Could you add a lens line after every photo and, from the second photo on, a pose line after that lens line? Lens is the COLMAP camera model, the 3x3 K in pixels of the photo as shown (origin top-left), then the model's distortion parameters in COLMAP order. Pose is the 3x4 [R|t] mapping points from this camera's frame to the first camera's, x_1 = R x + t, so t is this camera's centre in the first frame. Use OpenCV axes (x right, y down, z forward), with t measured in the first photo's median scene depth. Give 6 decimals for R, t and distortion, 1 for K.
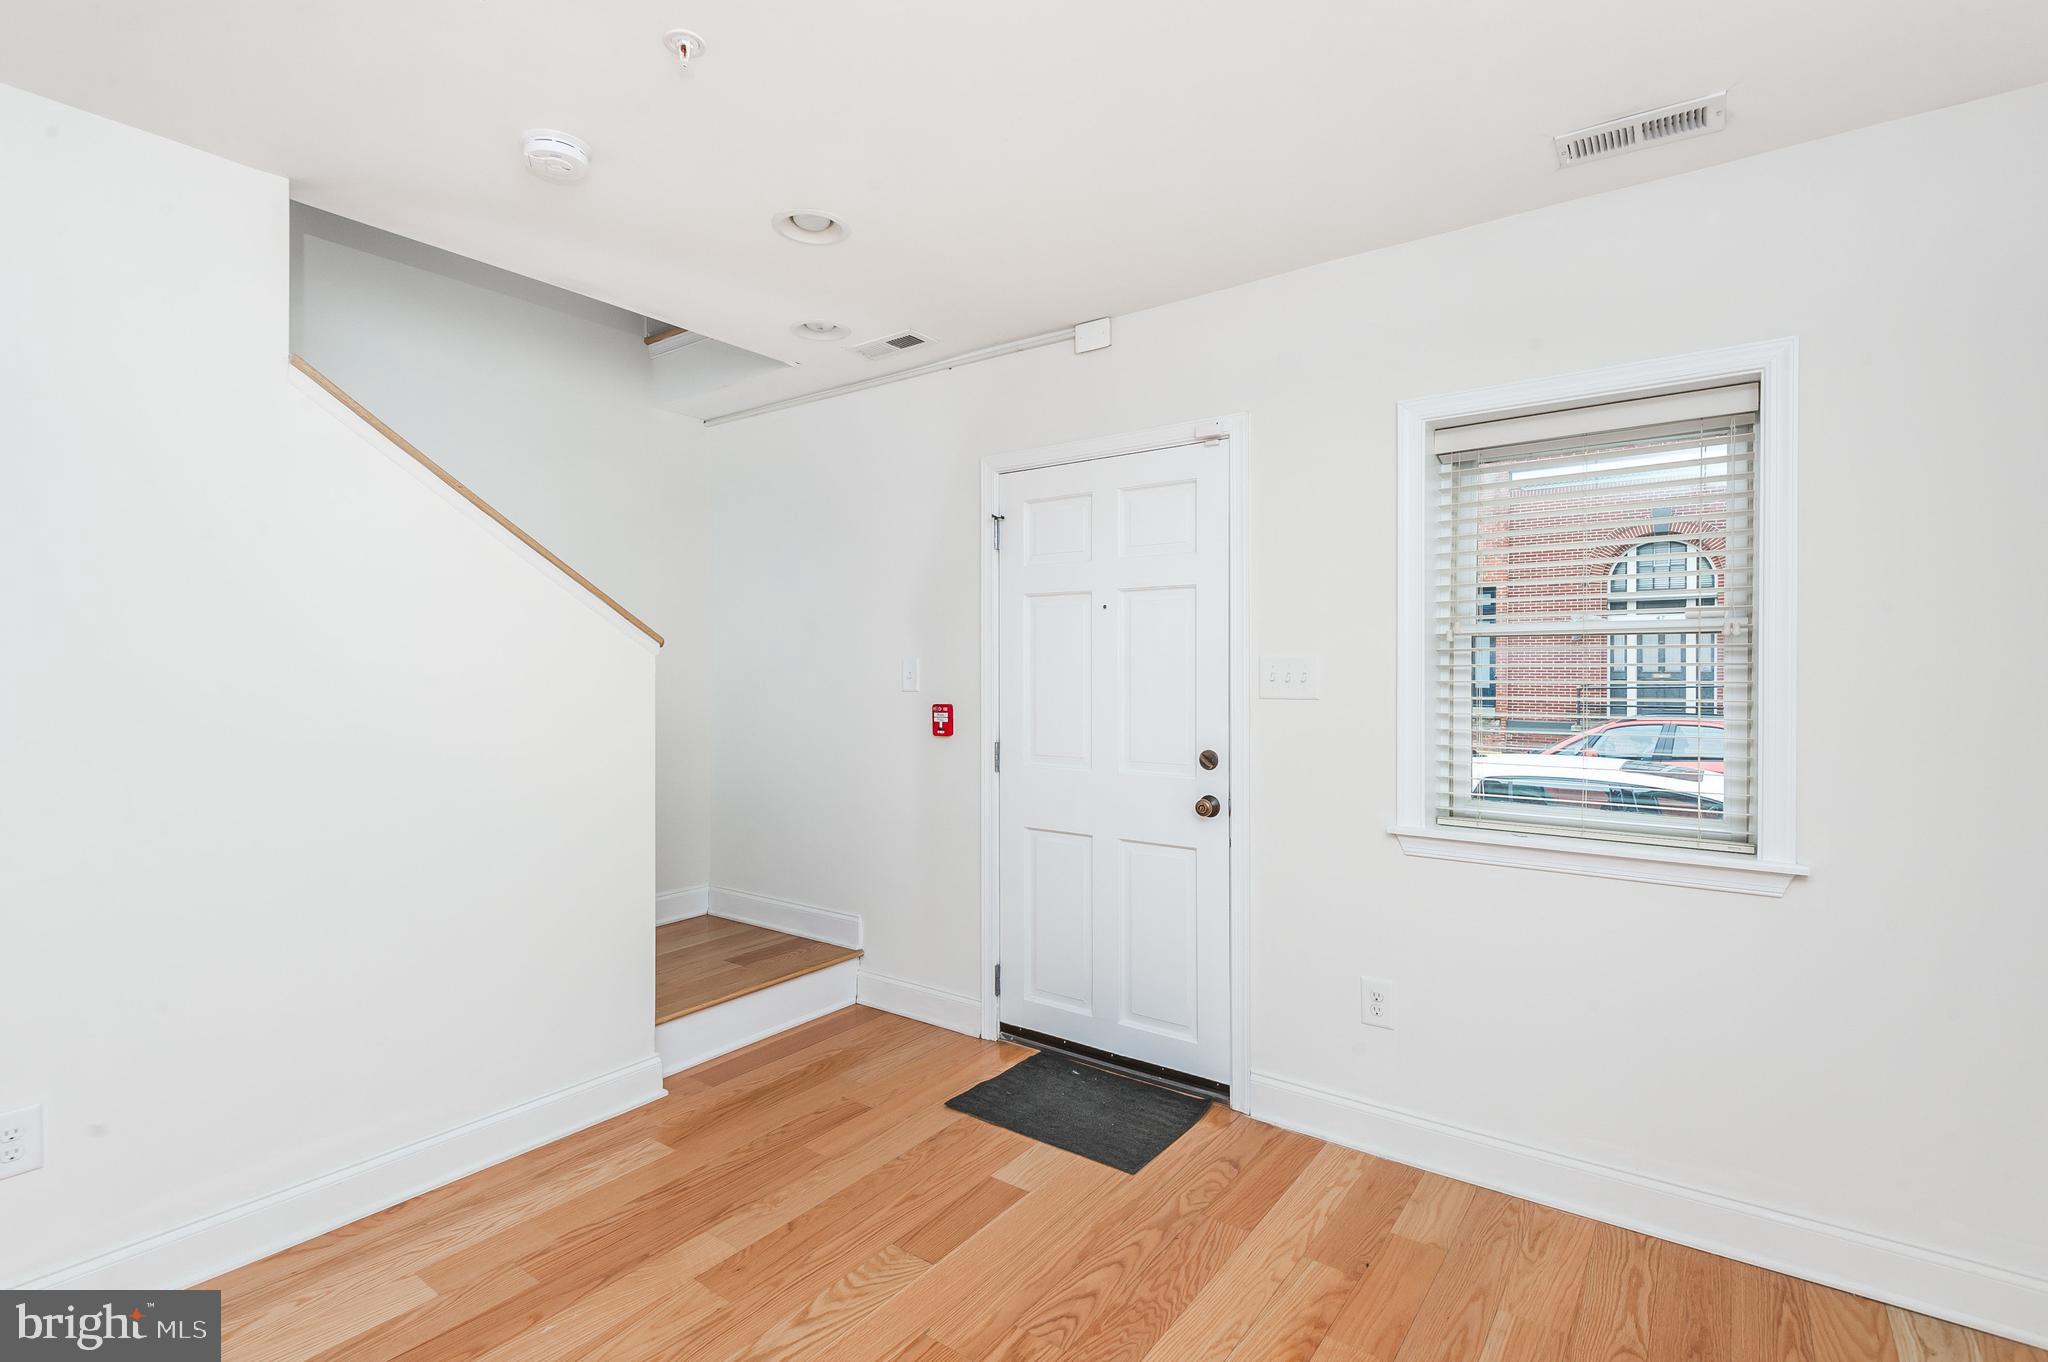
lens RADIAL K [[947.1, 0, 1016.6], [0, 947.1, 688.5], [0, 0, 1]] dist [0.034551, -0.019385]
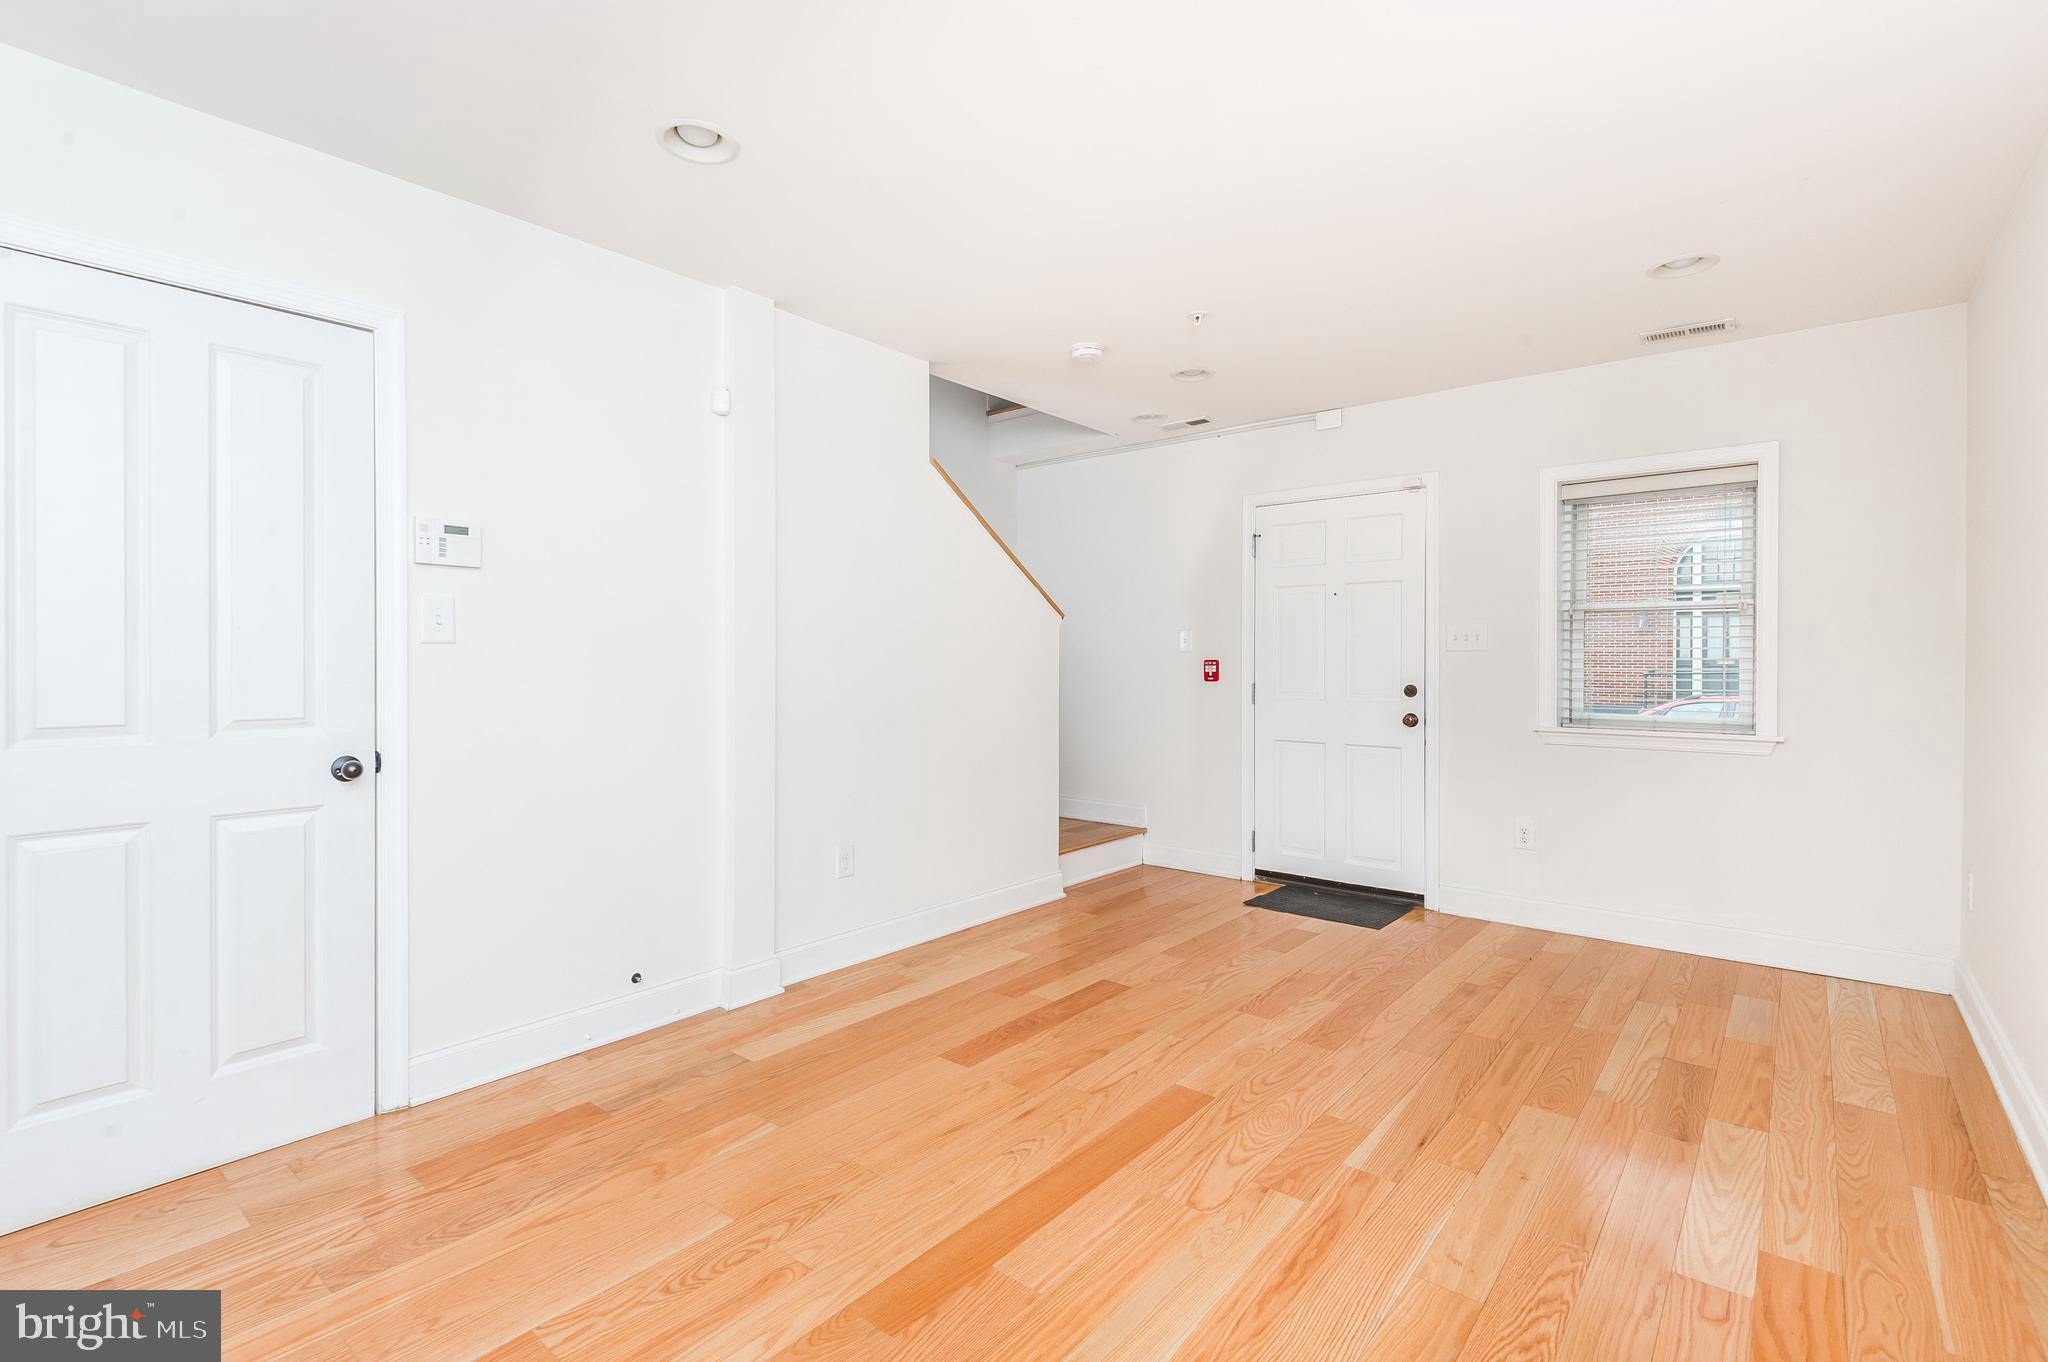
lens RADIAL K [[950.5, 0, 1016.7], [0, 950.5, 677.5], [0, 0, 1]] dist [0.030912, -0.020435]
pose [[0.998891, 0.003456, -0.046957, -0.396757], [-0.003598, 0.999989, -0.002945, 0.063184], [0.046947, 0.003111, 0.998893, -0.651310]]
